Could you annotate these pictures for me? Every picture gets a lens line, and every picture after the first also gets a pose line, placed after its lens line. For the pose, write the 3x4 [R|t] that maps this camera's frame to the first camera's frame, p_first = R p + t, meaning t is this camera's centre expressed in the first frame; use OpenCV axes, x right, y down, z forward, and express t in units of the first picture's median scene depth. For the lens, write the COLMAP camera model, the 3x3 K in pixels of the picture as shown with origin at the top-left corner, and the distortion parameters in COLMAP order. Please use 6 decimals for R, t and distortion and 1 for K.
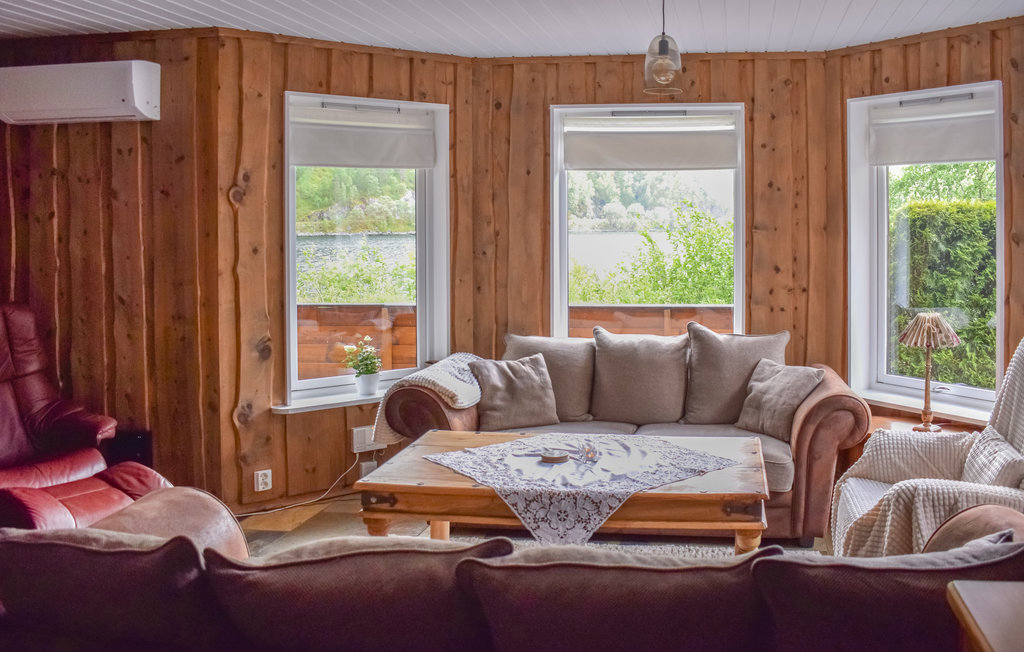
lens RADIAL K [[862.1, 0, 650.5], [0, 862.1, 263.7], [0, 0, 1]] dist [-0.091965, 0.006522]
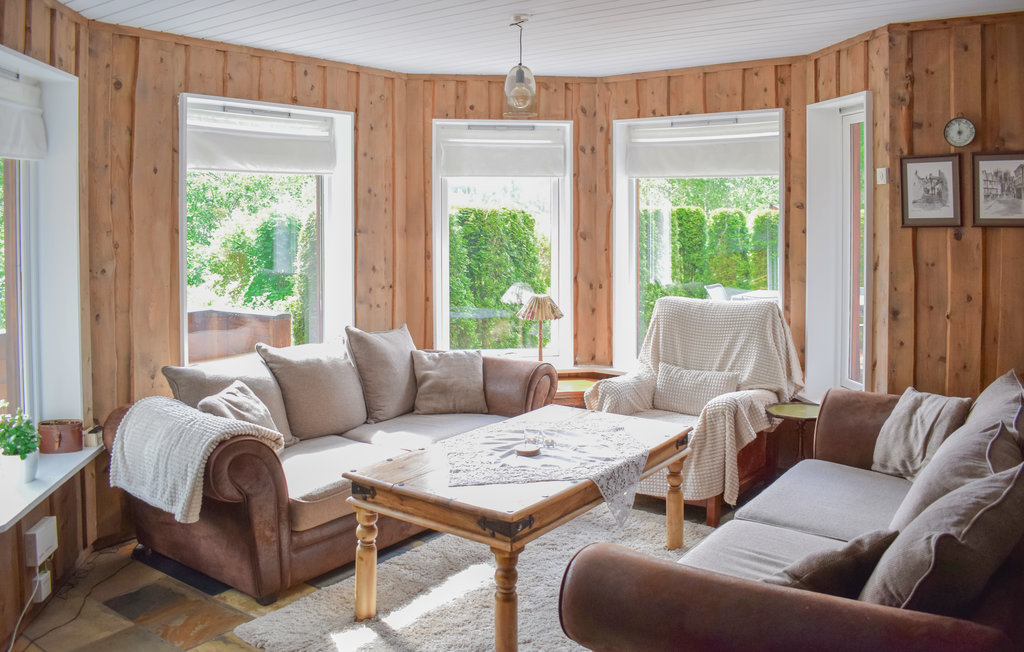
lens RADIAL K [[862.1, 0, 483.0], [0, 862.1, 244.2], [0, 0, 1]] dist [-0.091965, 0.006522]
pose [[0.527648, -0.034923, 0.848745, -0.690243], [0.045882, 0.998868, 0.012576, -0.032081], [-0.848223, 0.032306, 0.528653, 0.310933]]
